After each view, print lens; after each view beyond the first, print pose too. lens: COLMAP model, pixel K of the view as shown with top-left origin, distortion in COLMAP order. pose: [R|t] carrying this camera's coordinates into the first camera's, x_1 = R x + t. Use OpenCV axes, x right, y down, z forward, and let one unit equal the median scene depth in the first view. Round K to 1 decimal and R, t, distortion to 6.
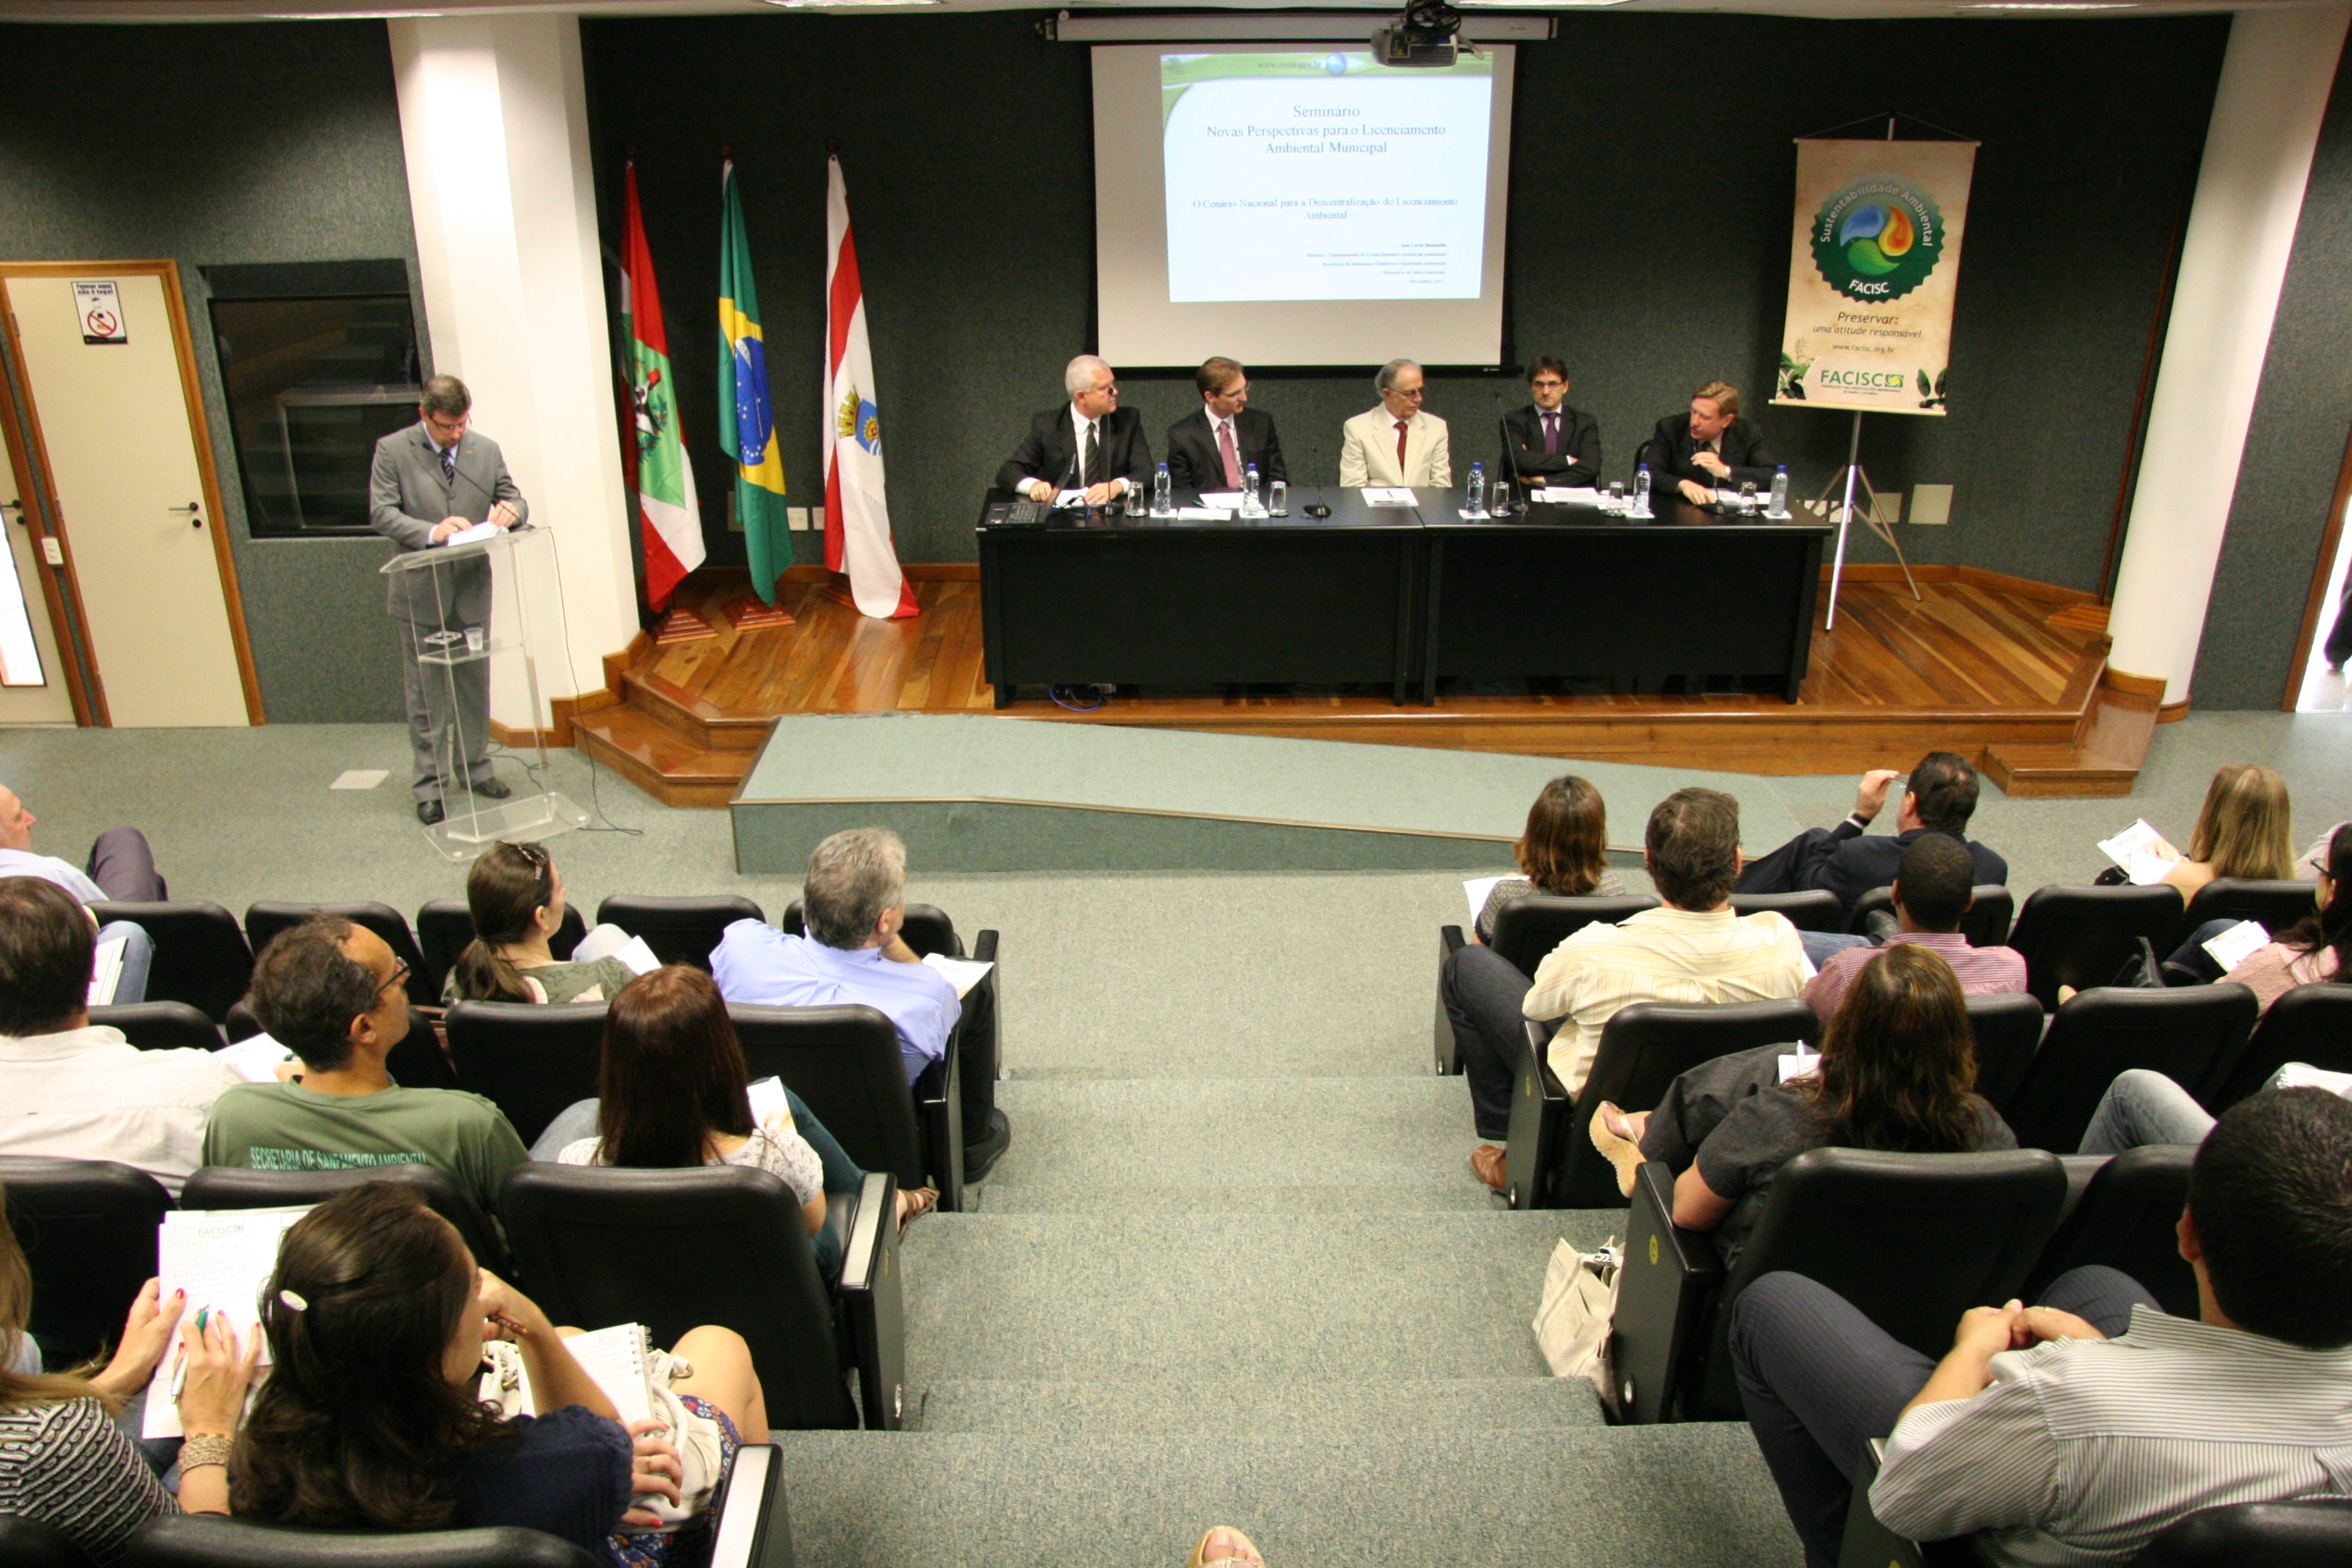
lens RADIAL K [[1795.7, 0, 1174.4], [0, 1795.7, 822.4], [0, 0, 1]] dist [-0.168198, 0.121064]
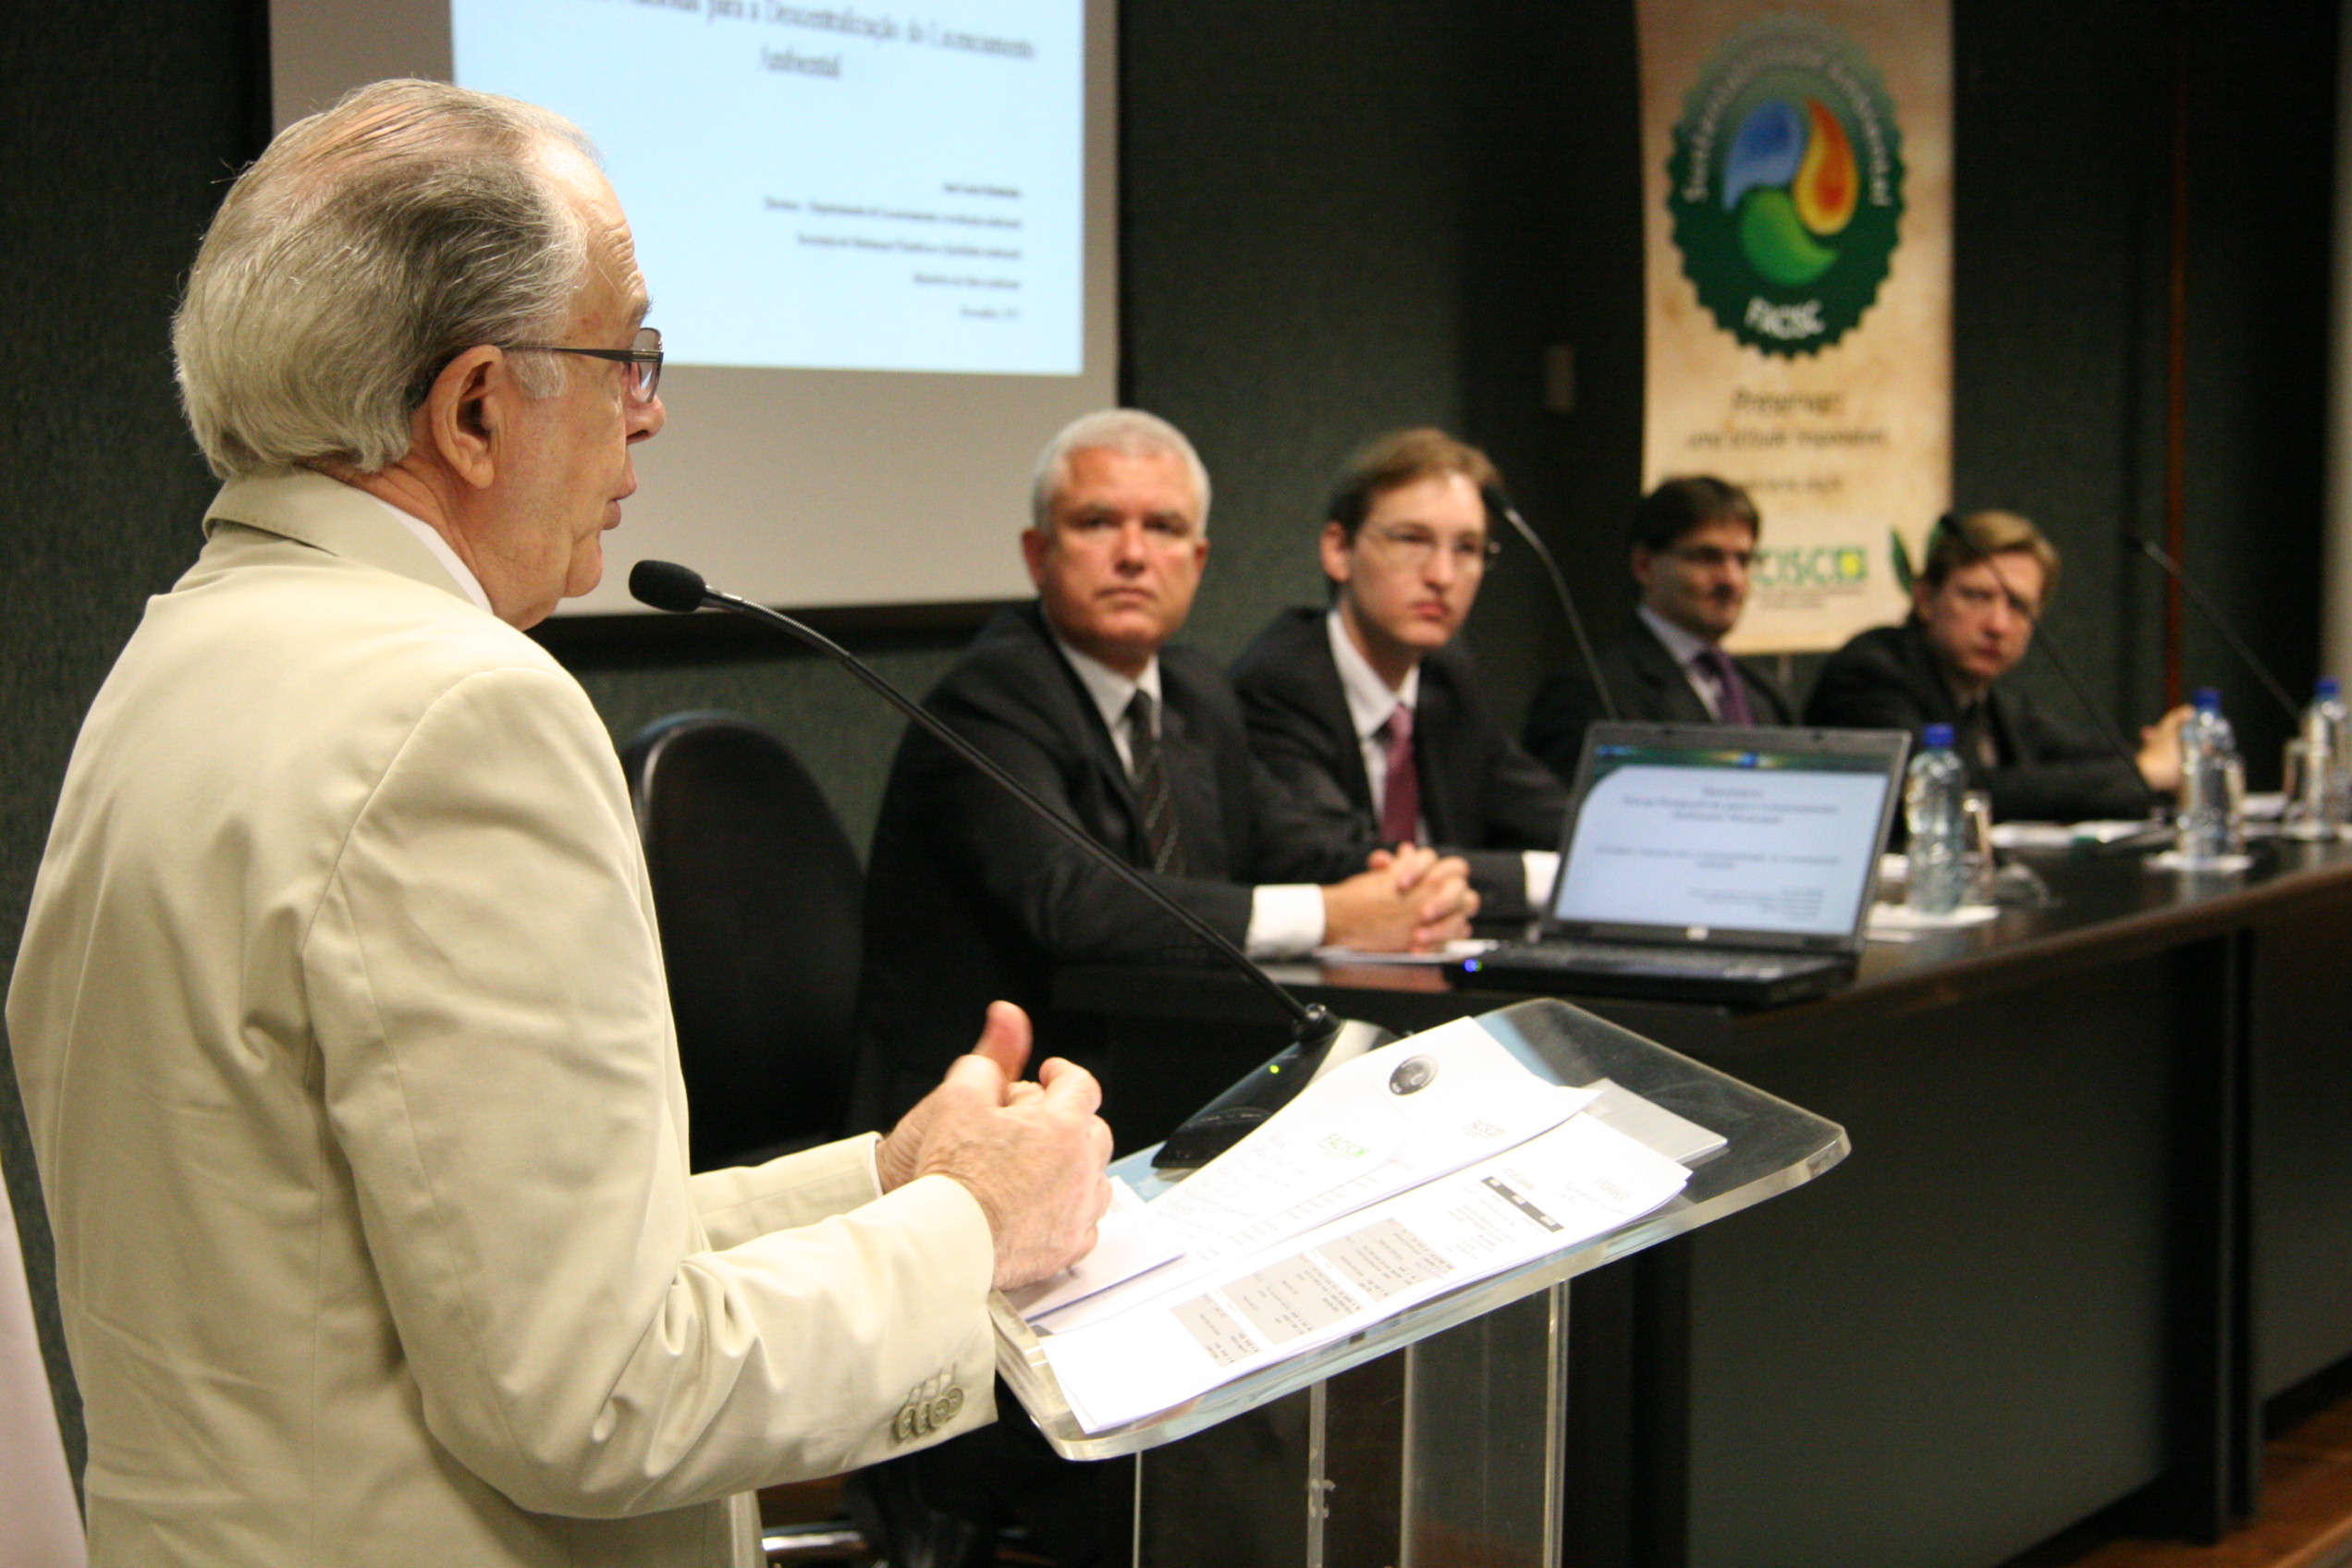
lens RADIAL K [[4941.2, 0, 1176.0], [0, 4941.2, 784.0], [0, 0, 1]] dist [0.371643, -0.269026]
pose [[0.485706, -0.043326, 0.873048, -0.600483], [0.349360, 0.925154, -0.148449, -0.105922], [-0.801273, 0.377110, 0.464489, 0.655426]]
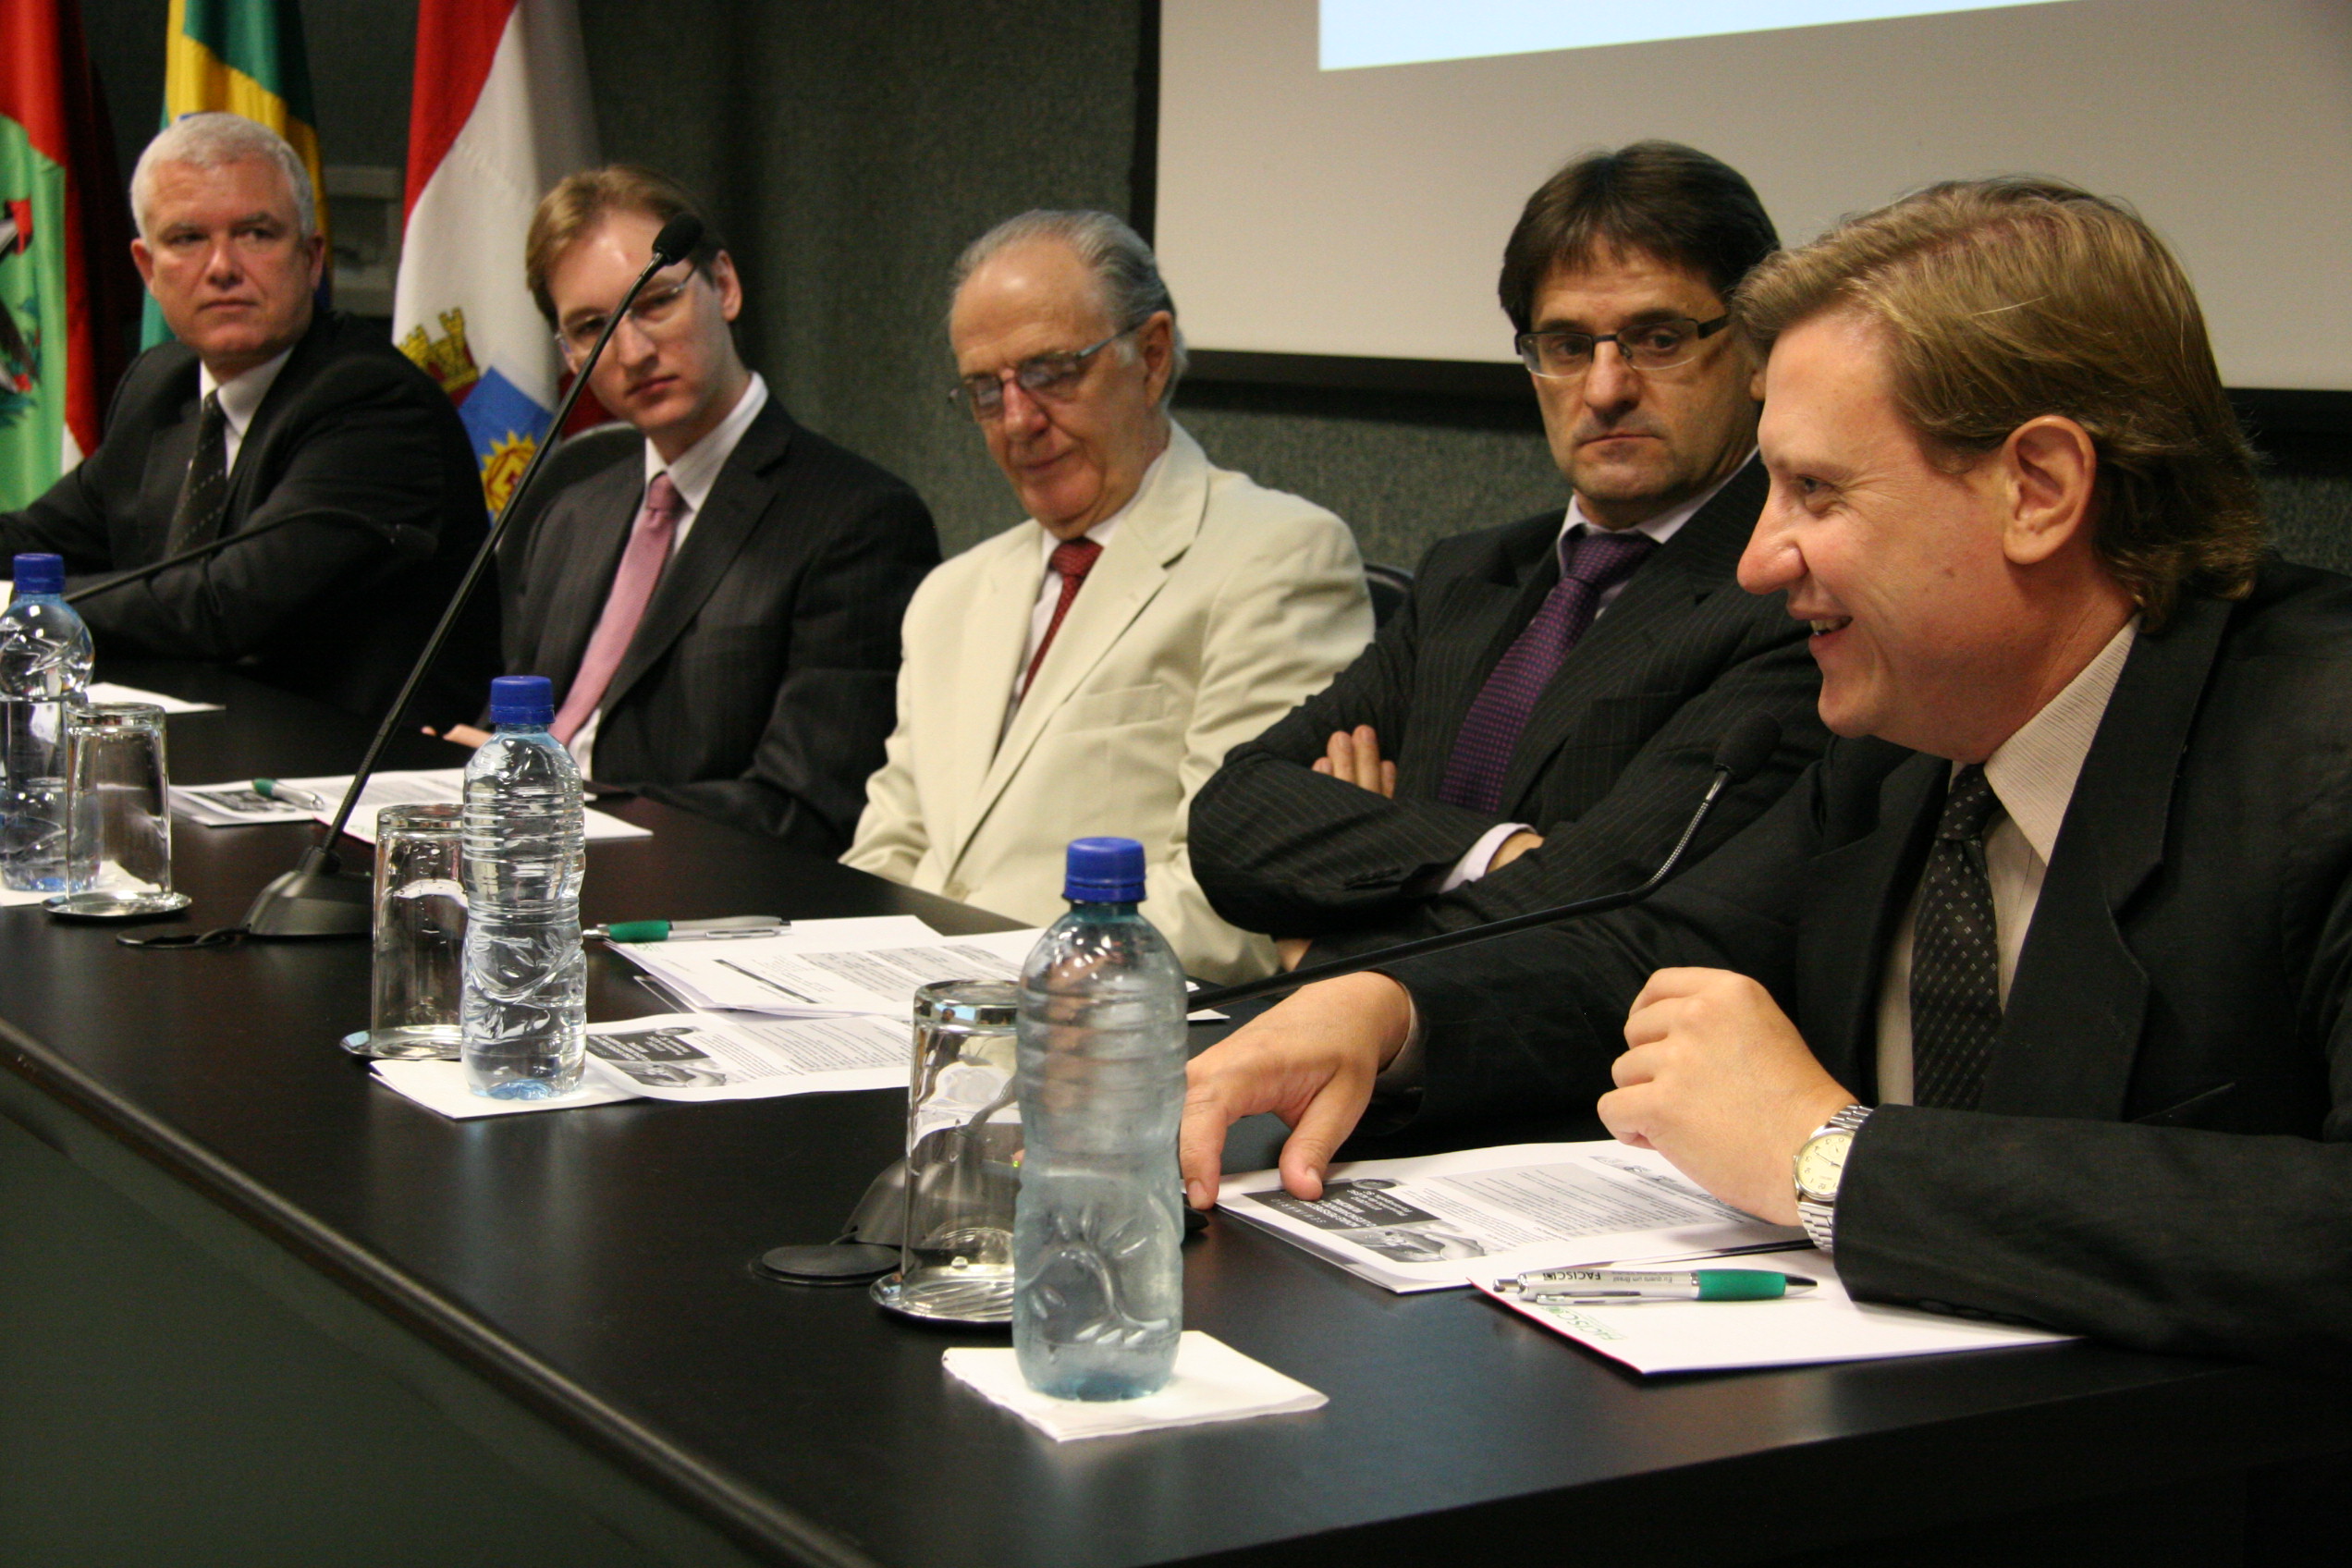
lens RADIAL K [[3855.1, 0, 1176.0], [0, 3855.1, 784.0], [0, 0, 1]] dist [0.173400, 0.003153]
pose [[0.507119, 0.129049, -0.852160, 0.459101], [-0.365524, 0.927608, -0.077048, -0.171014], [0.780527, 0.350557, 0.517578, 0.800420]]
